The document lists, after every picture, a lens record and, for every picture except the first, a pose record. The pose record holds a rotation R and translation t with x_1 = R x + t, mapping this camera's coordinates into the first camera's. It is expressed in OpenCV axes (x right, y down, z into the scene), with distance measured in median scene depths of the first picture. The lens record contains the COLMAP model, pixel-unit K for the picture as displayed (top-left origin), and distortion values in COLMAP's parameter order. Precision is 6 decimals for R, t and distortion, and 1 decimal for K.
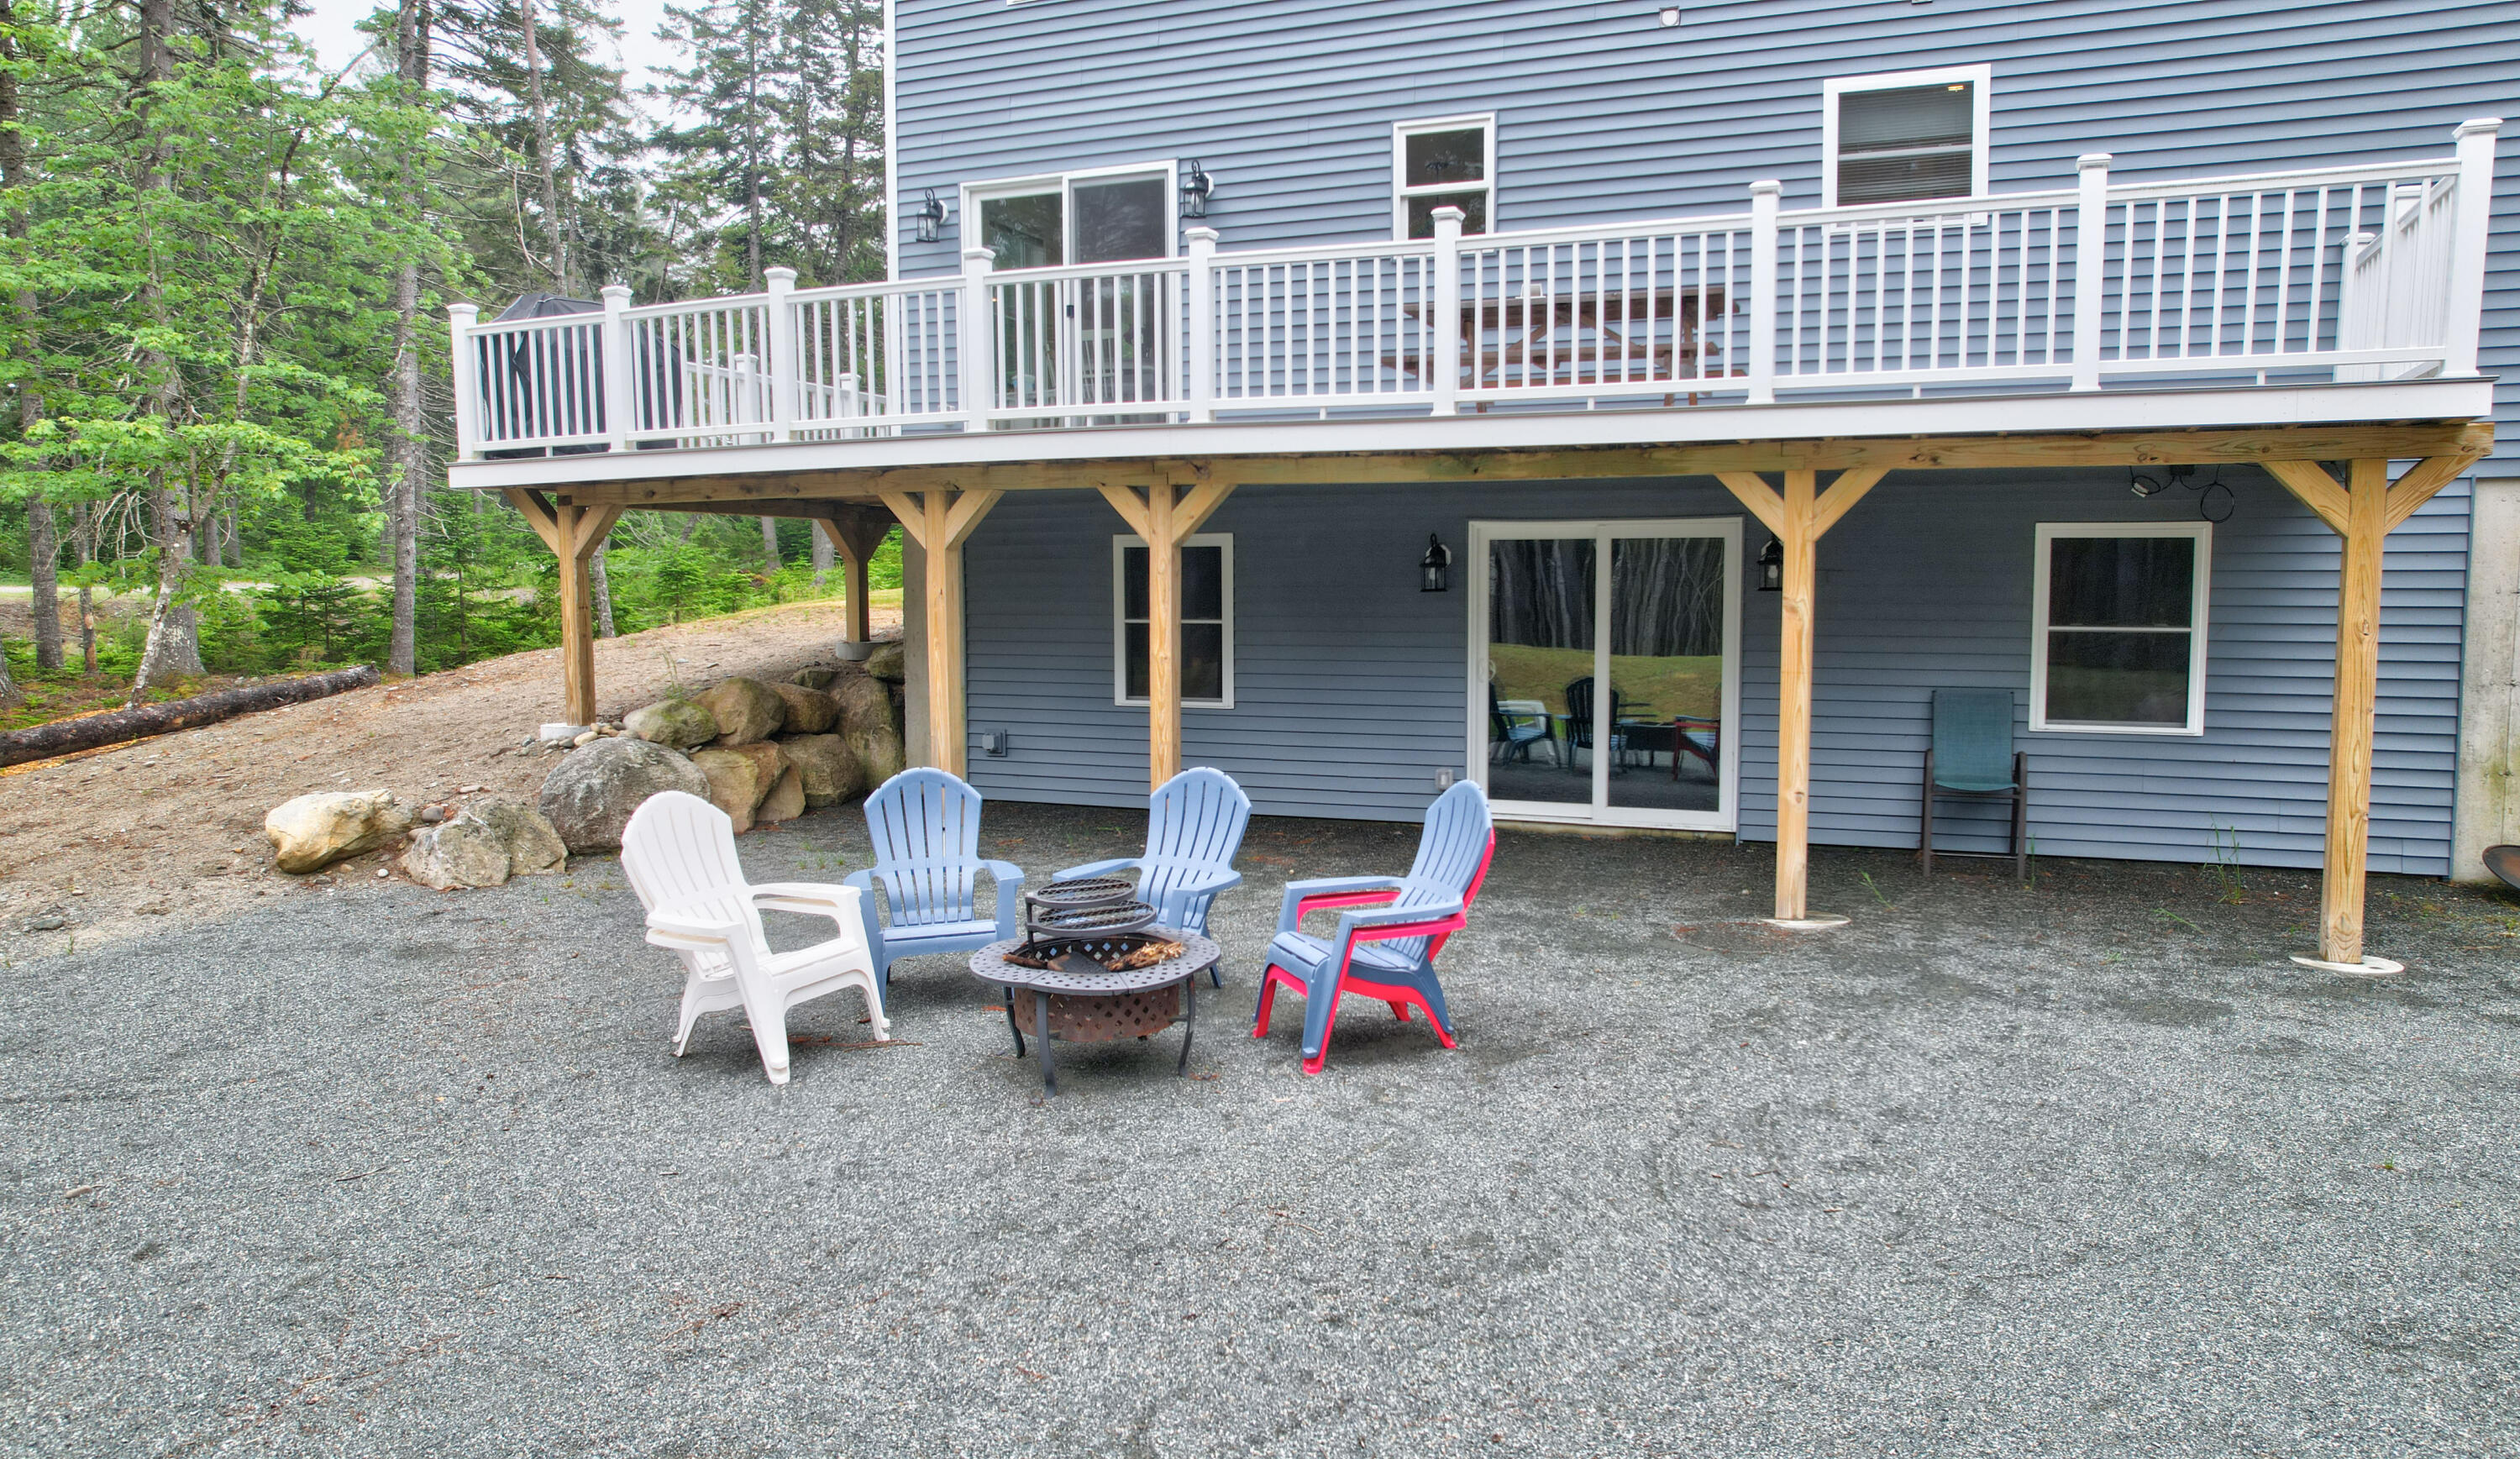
lens RADIAL K [[1680.4, 0, 1303.8], [0, 1680.4, 724.5], [0, 0, 1]] dist [-0.078401, 0.075850]
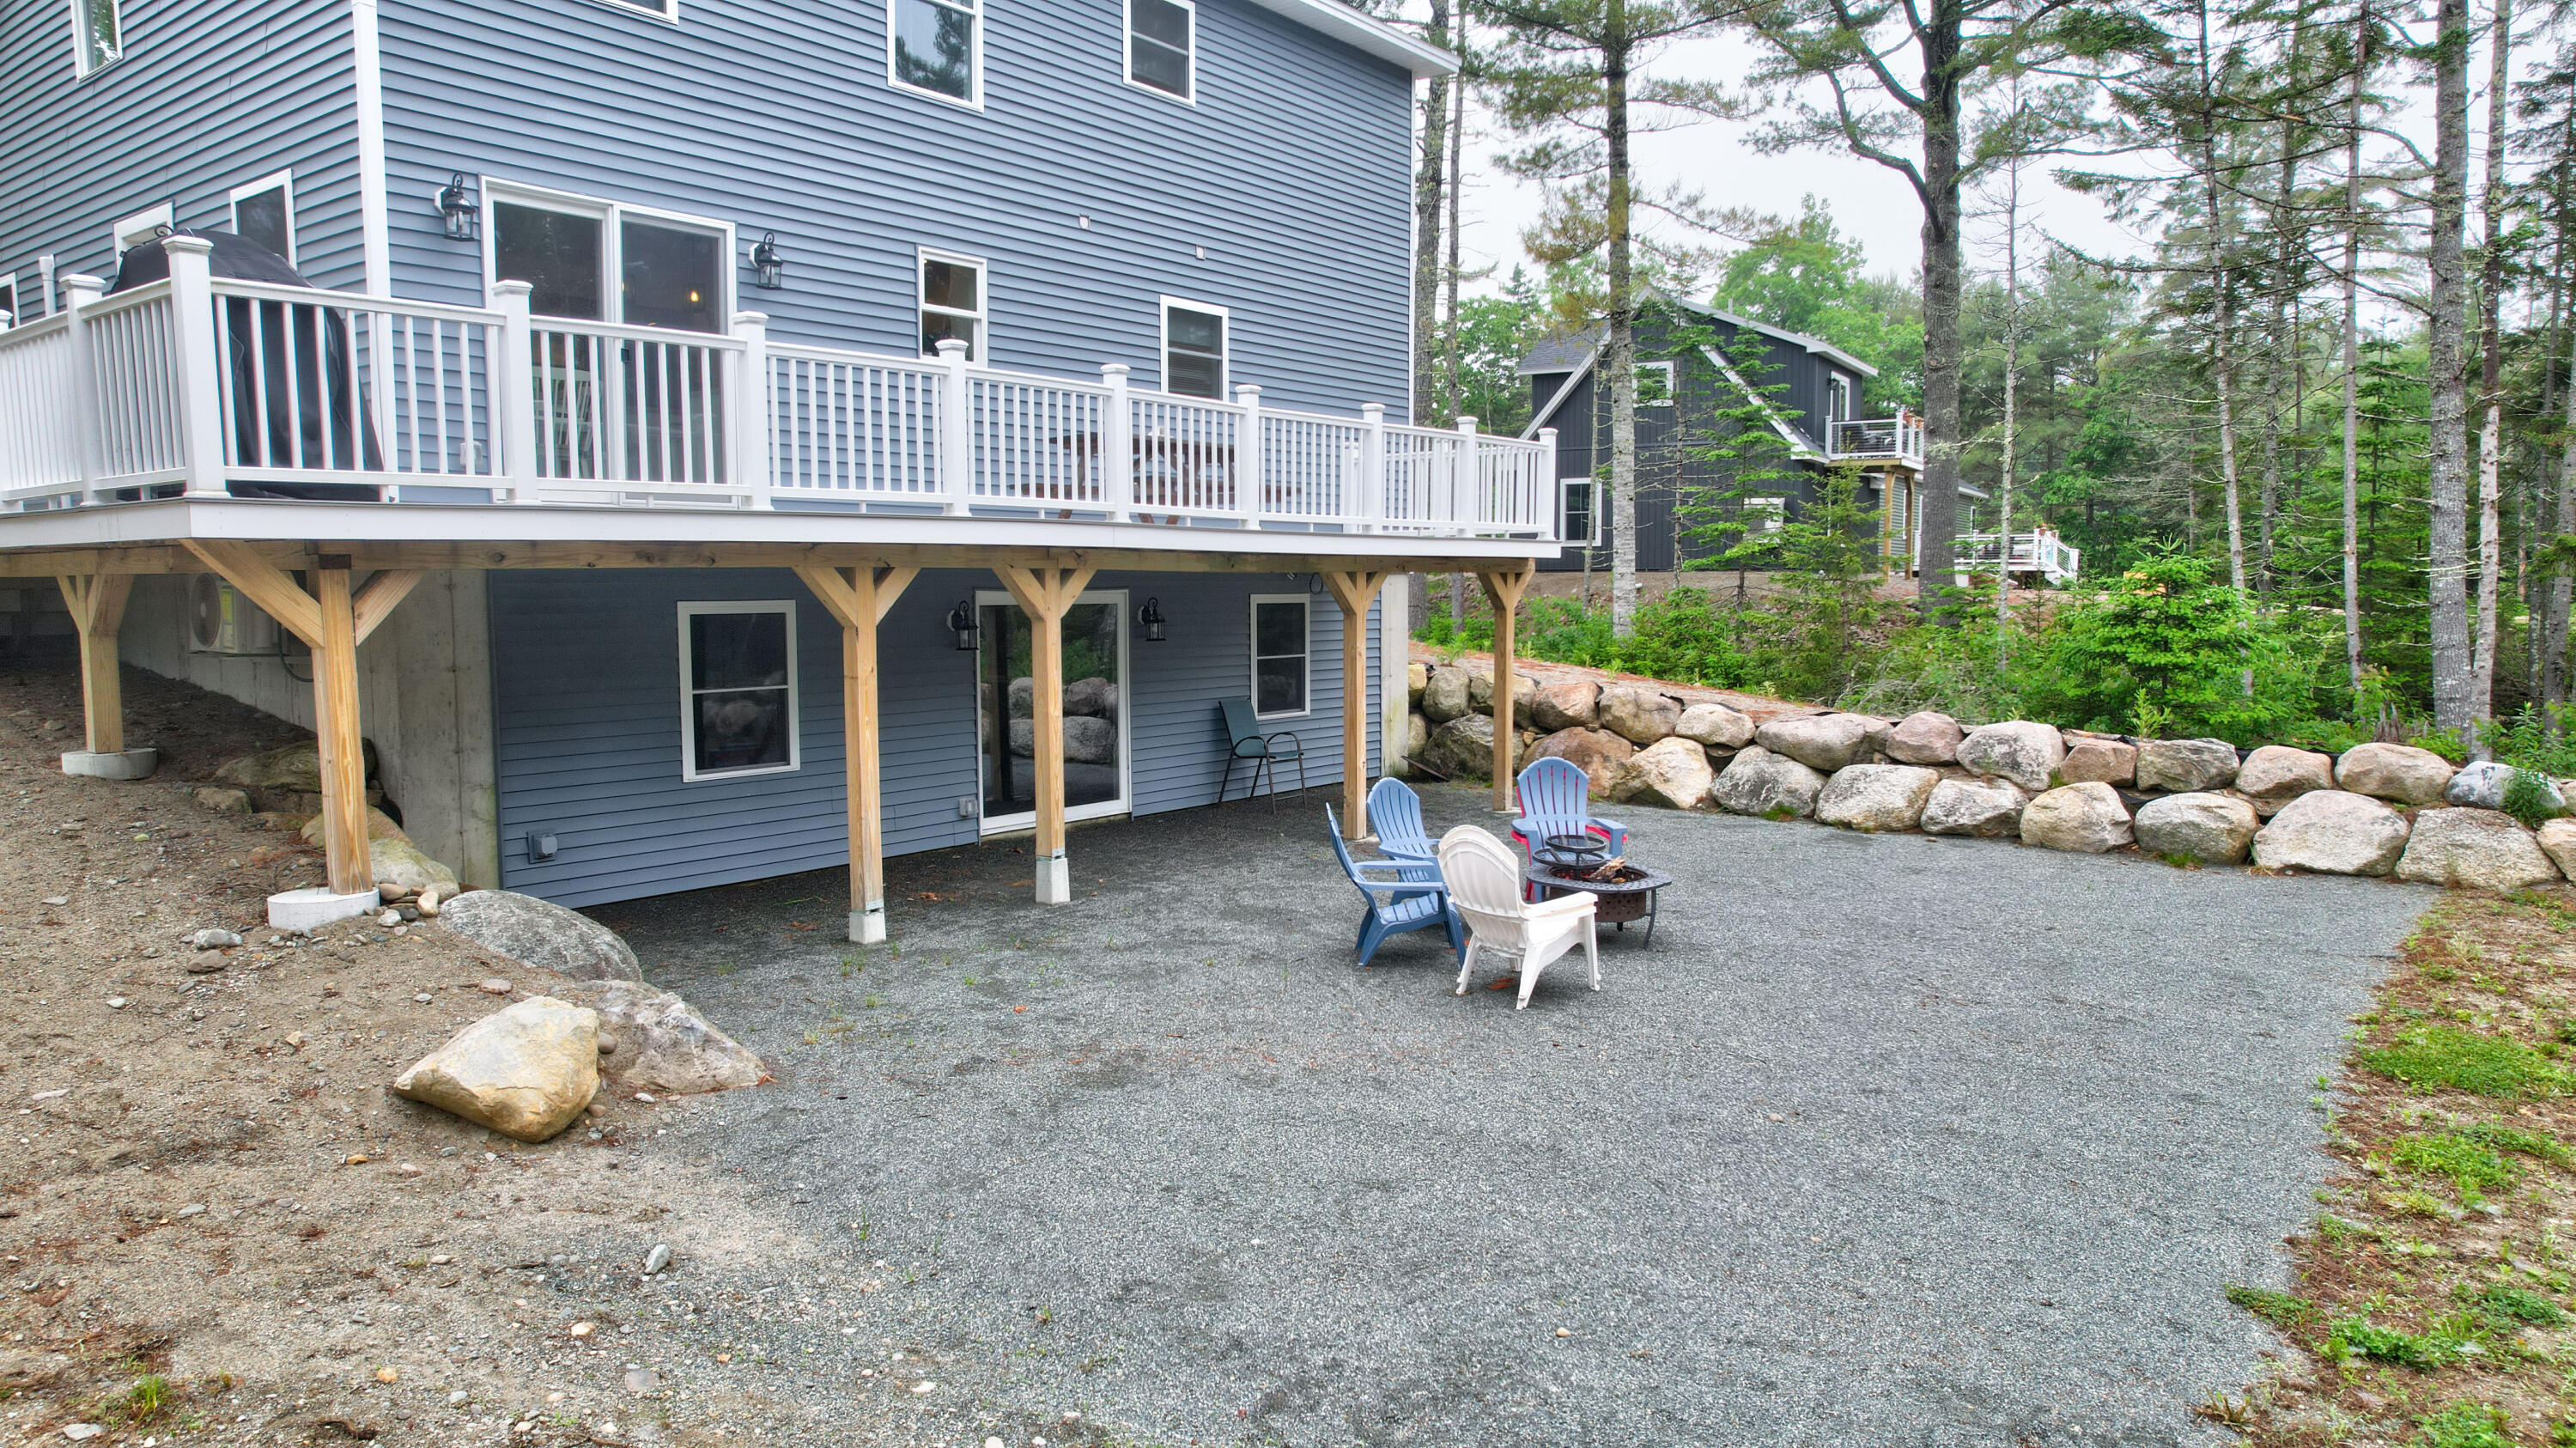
lens RADIAL K [[1654.1, 0, 1320.6], [0, 1654.1, 732.9], [0, 0, 1]] dist [-0.083274, 0.073591]
pose [[0.261512, -0.085620, 0.961395, -1.151072], [0.081138, 0.994482, 0.066497, -0.090378], [-0.961784, 0.060616, 0.267016, 0.519083]]
